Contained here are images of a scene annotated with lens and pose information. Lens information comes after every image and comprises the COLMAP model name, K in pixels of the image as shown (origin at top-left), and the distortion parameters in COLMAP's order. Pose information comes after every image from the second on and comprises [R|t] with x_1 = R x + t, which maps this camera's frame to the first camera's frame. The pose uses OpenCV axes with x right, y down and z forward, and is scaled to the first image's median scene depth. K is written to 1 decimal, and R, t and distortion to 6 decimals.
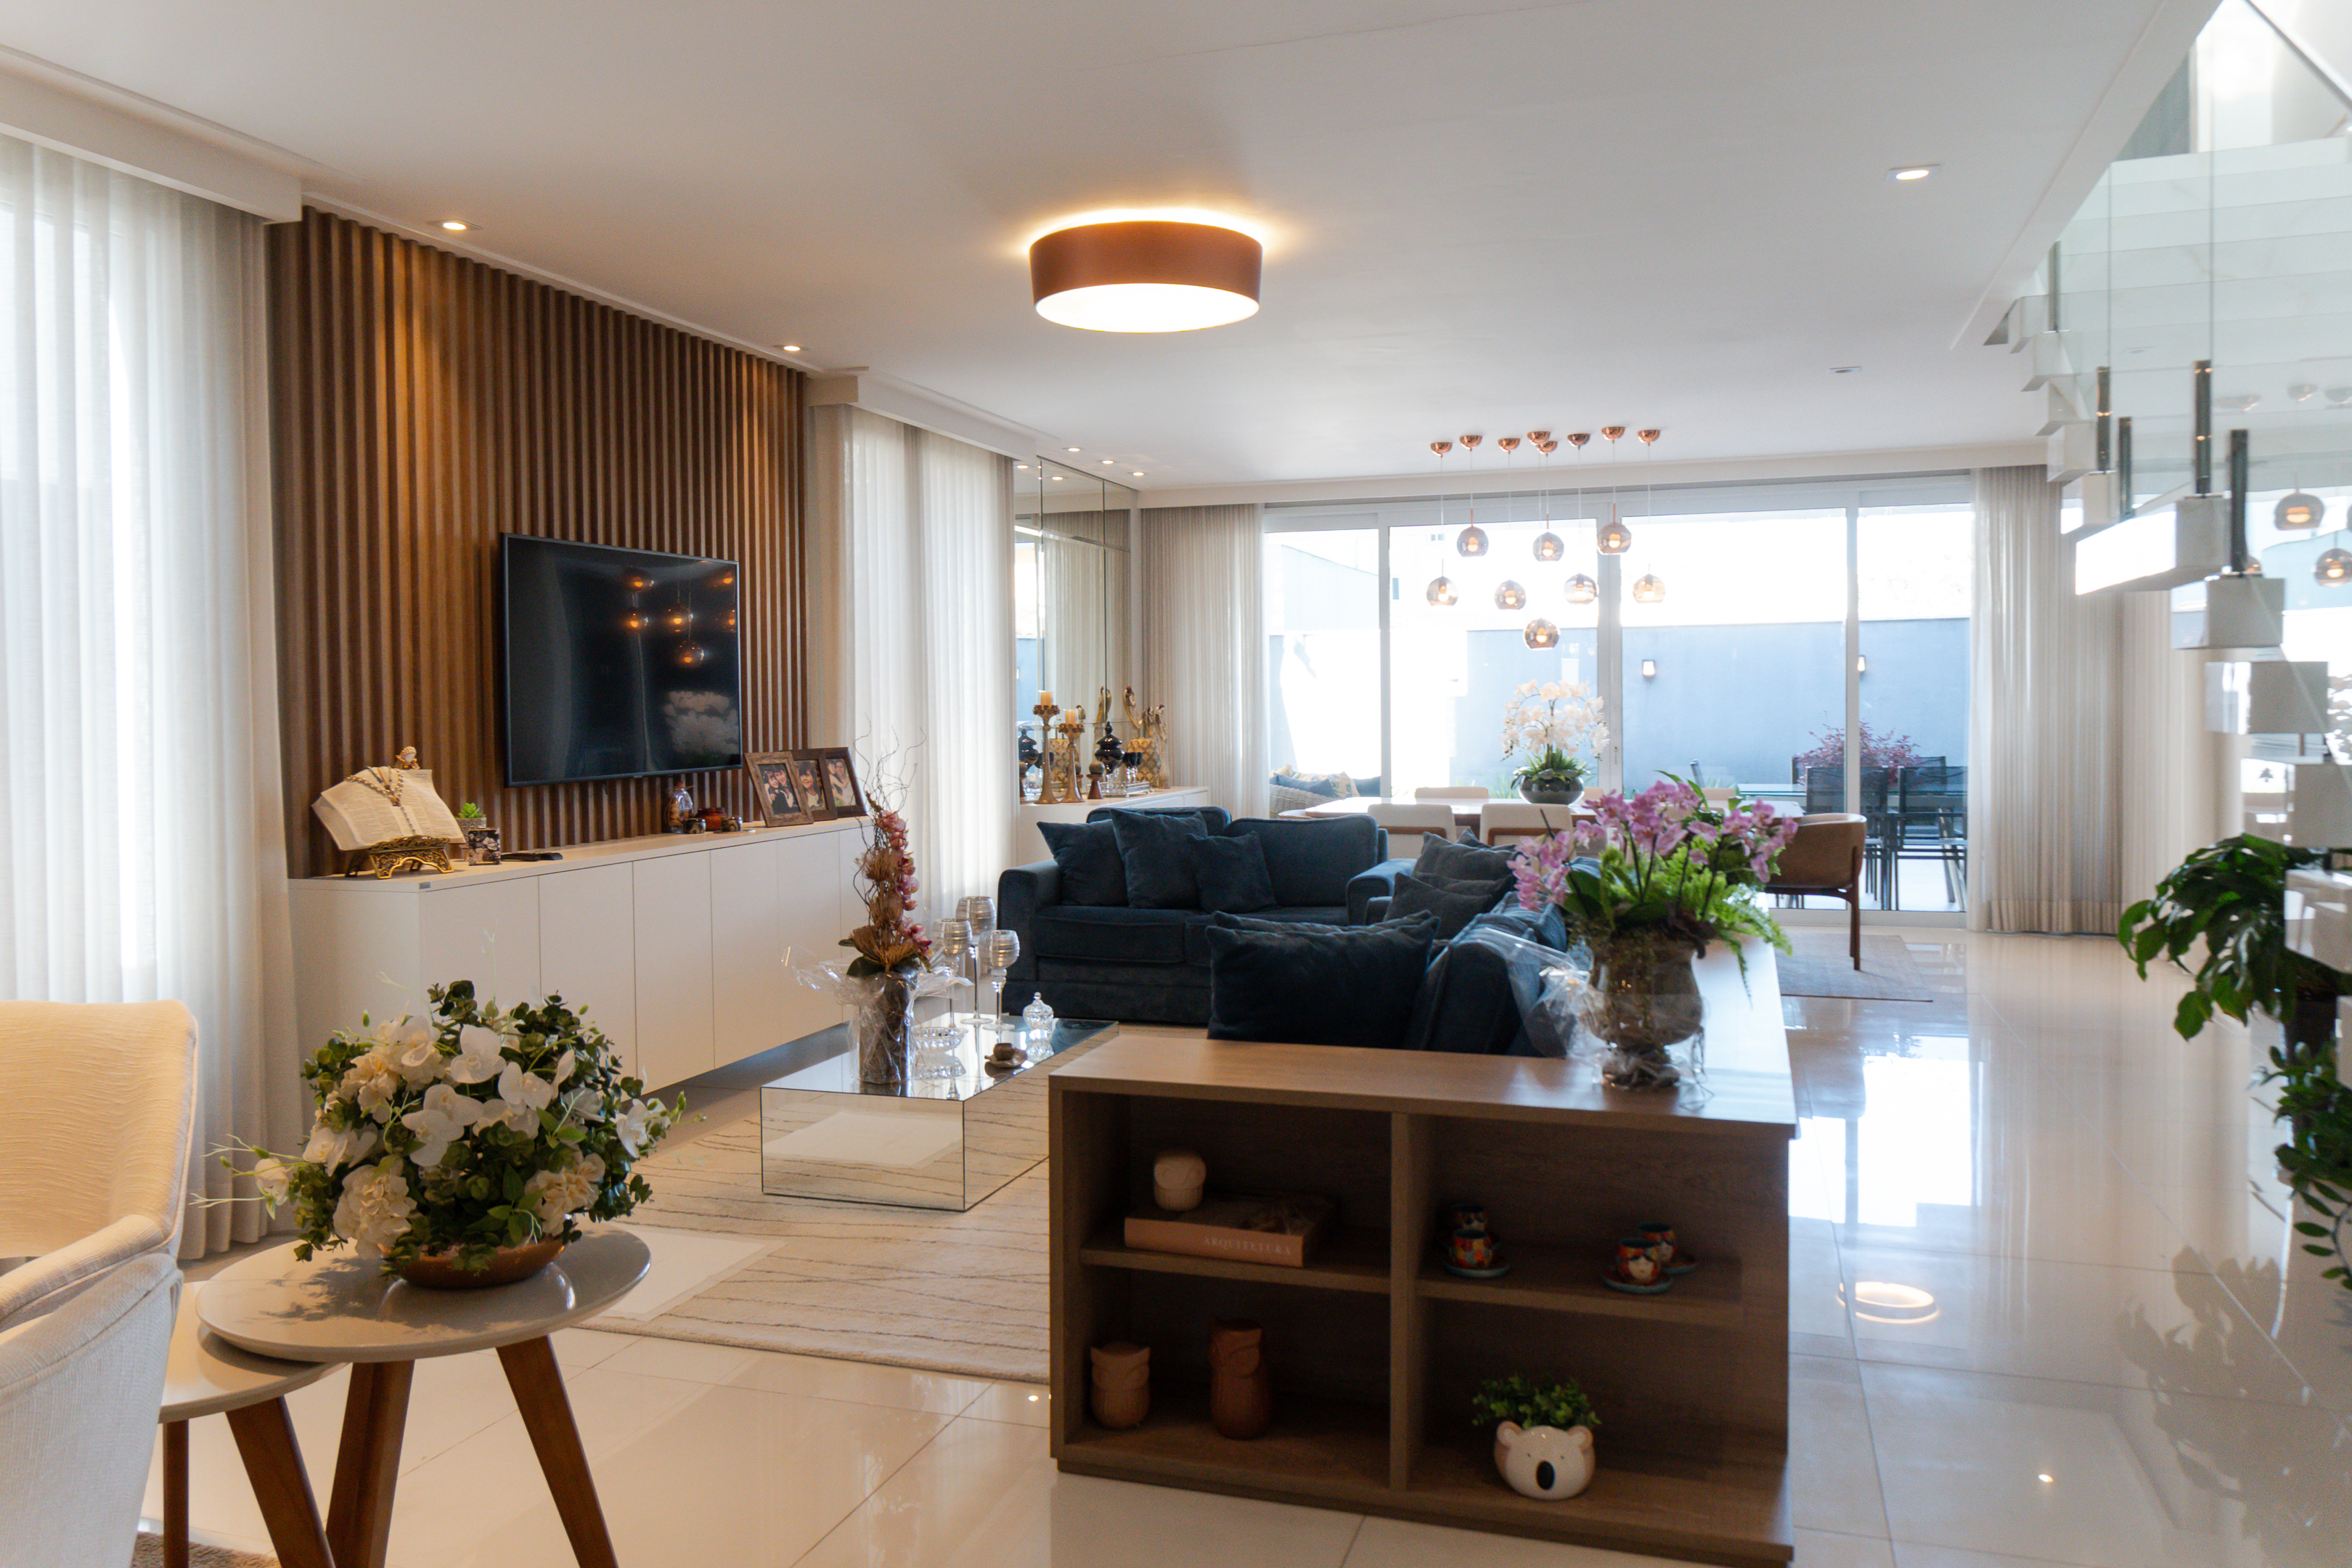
lens RADIAL K [[1728.8, 0, 1186.0], [0, 1728.8, 705.4], [0, 0, 1]] dist [-0.025767, 0.028068]
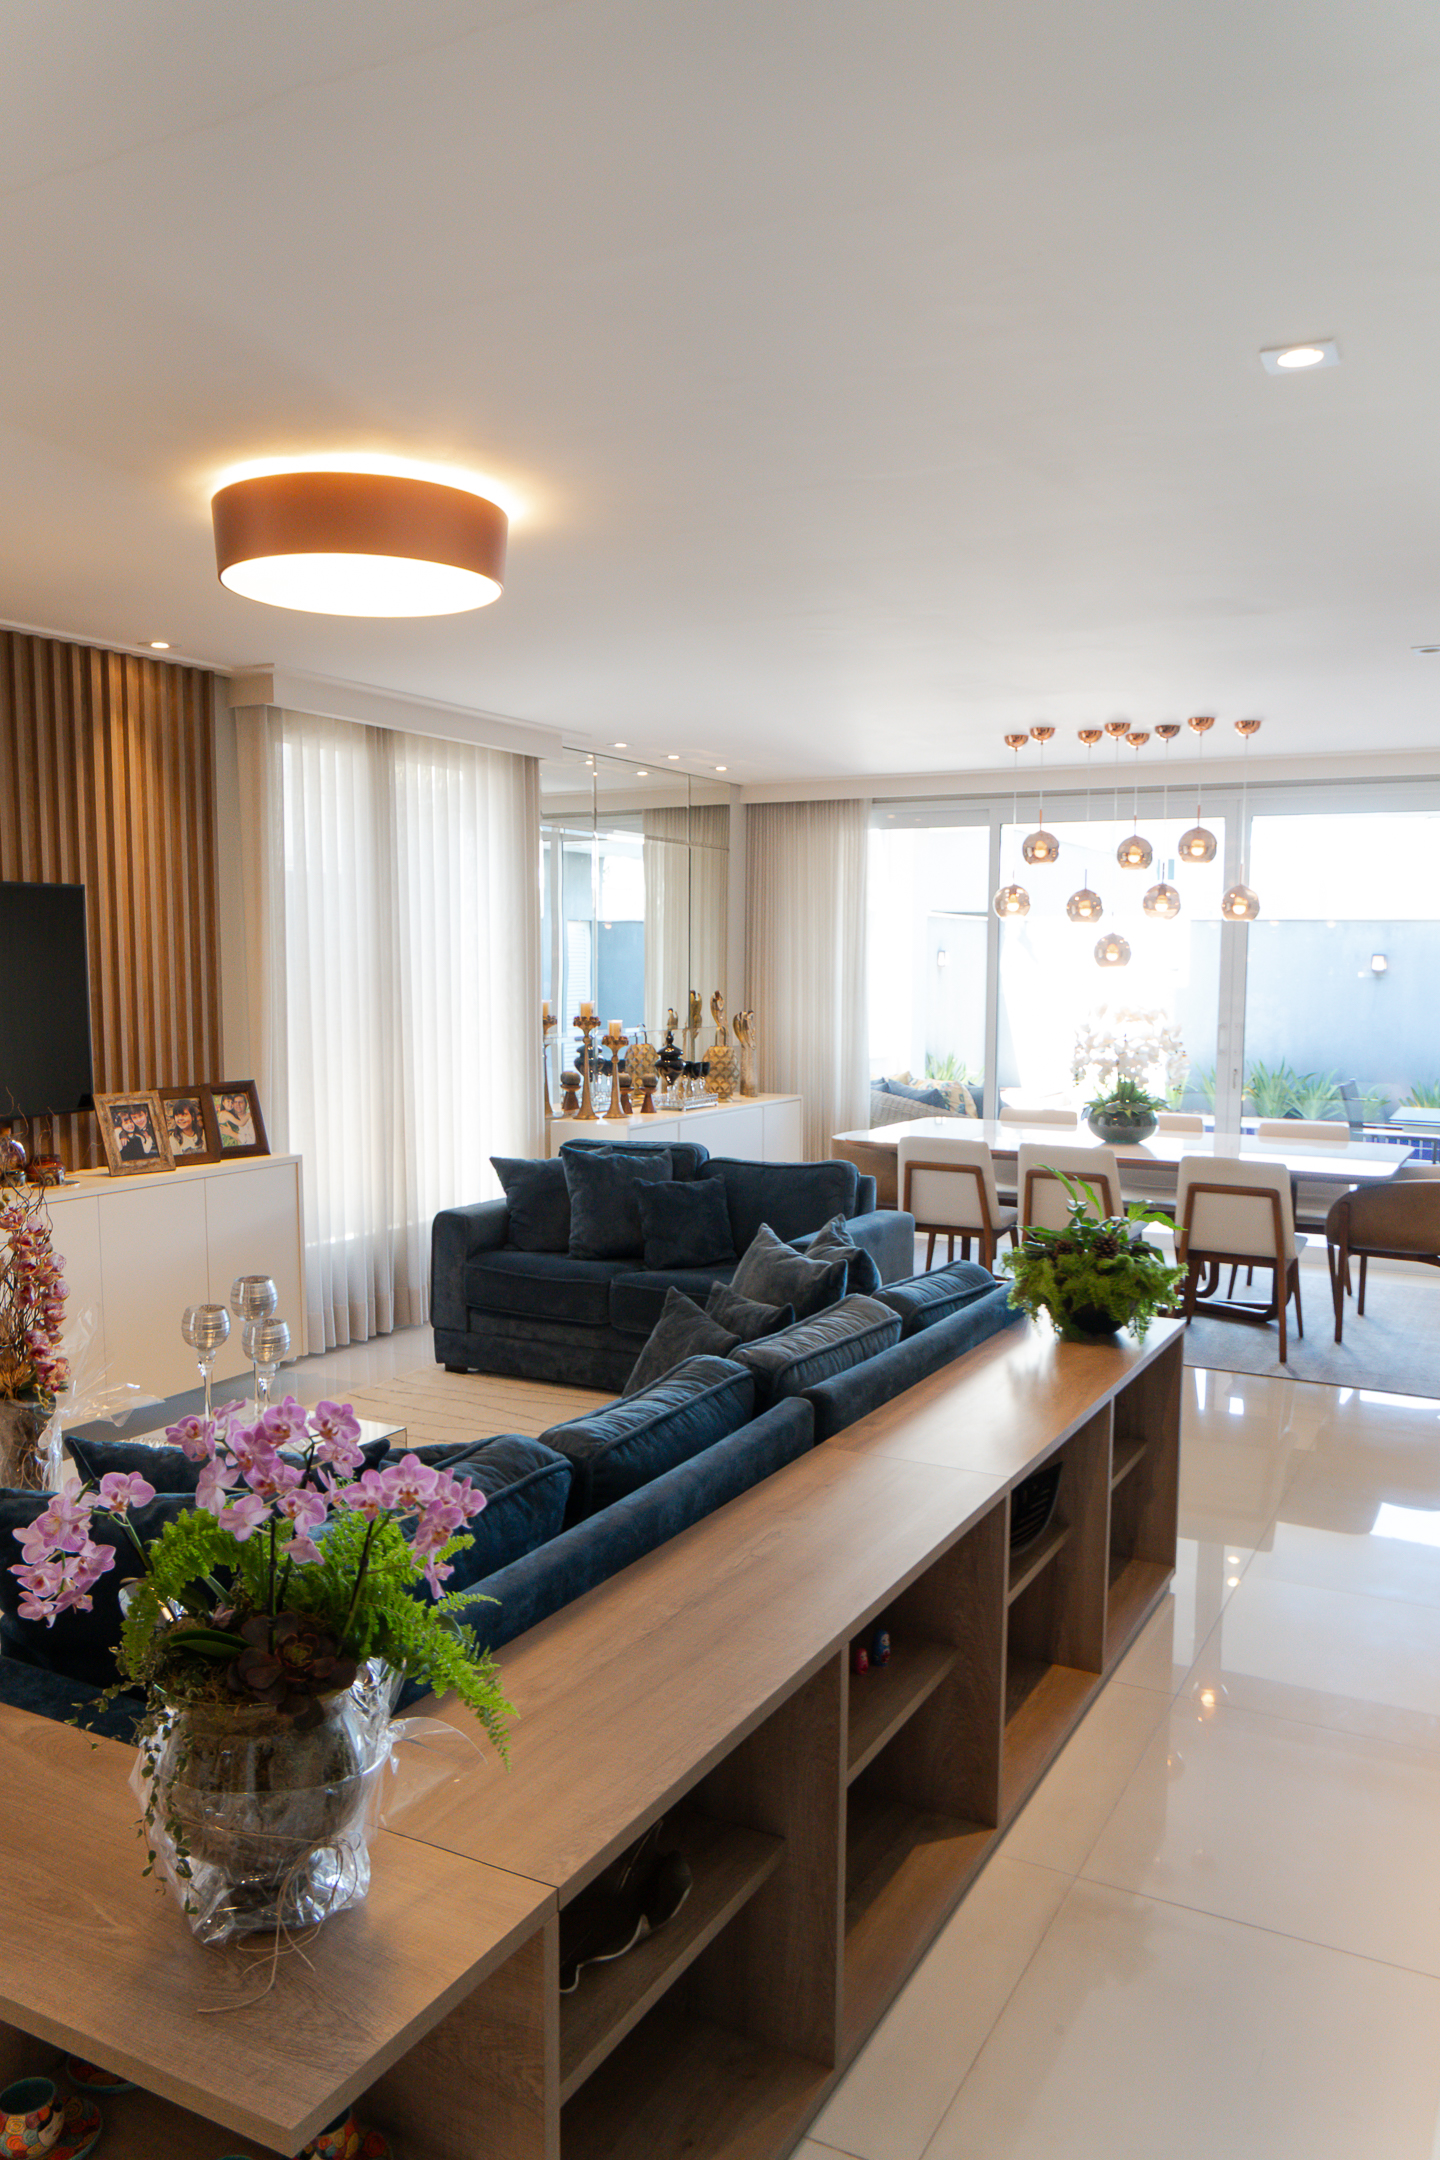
lens RADIAL K [[1587.7, 0, 720.4], [0, 1587.7, 1092.4], [0, 0, 1]] dist [-0.025767, 0.028068]
pose [[0.985010, 0.029514, -0.169954, 0.151344], [-0.015858, 0.996575, 0.081157, -0.032643], [0.171767, -0.077245, 0.982104, 0.153829]]
